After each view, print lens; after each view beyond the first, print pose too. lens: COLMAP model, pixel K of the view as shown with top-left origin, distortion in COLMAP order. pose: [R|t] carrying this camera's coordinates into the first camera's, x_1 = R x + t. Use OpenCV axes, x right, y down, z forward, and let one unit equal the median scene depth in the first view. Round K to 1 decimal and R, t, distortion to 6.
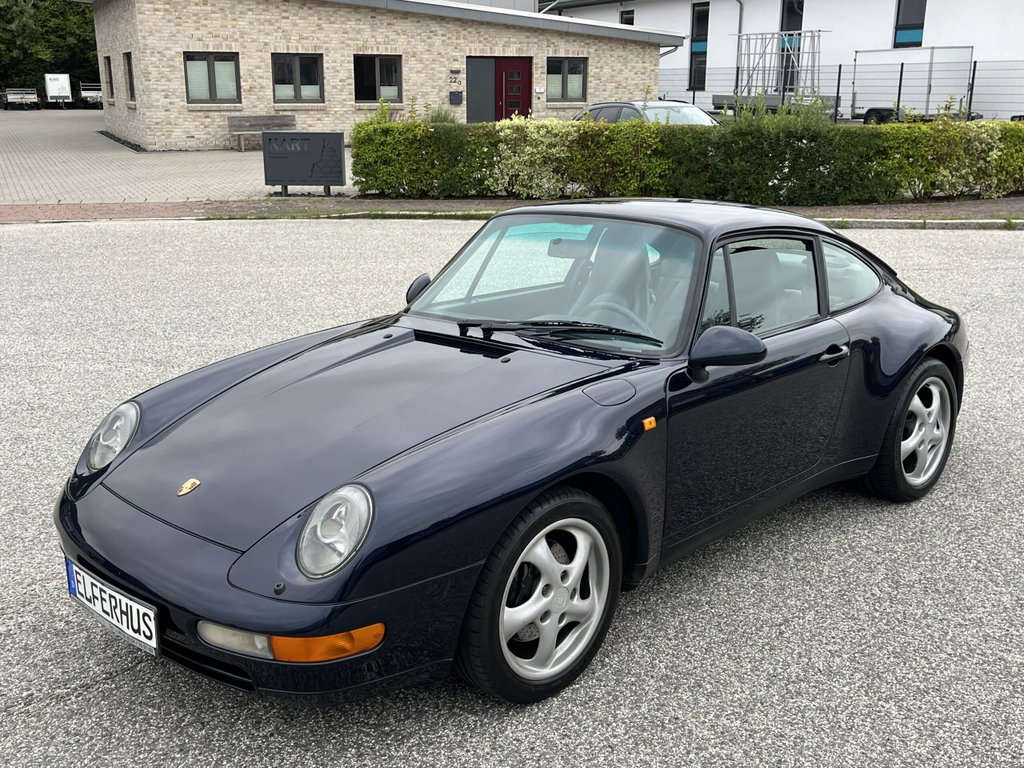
lens RADIAL K [[1095.7, 0, 503.3], [0, 1095.7, 382.8], [0, 0, 1]] dist [0.004652, 0.000000]
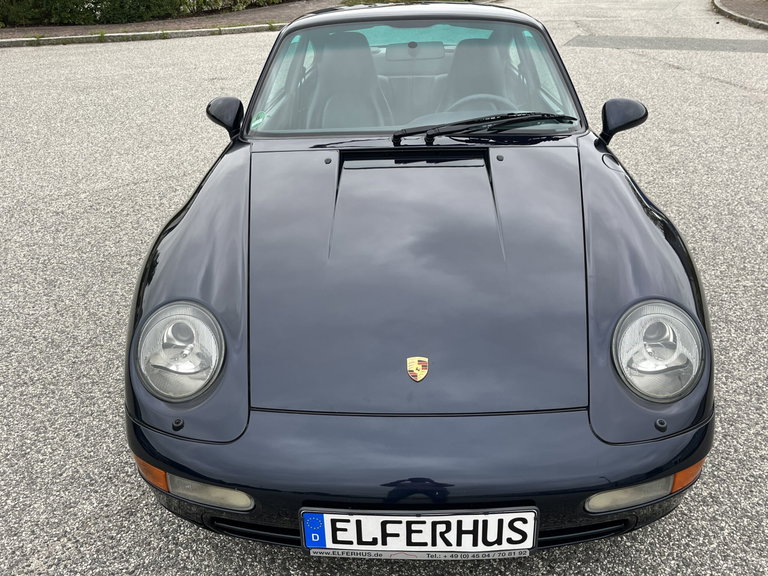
lens RADIAL K [[725.8, 0, 390.7], [0, 725.8, 292.0], [0, 0, 1]] dist [0.030123, 0.000000]
pose [[0.730989, -0.297145, 0.614296, -0.518897], [0.175578, 0.951805, 0.251473, -0.087993], [-0.659414, -0.075967, 0.747932, 0.489471]]
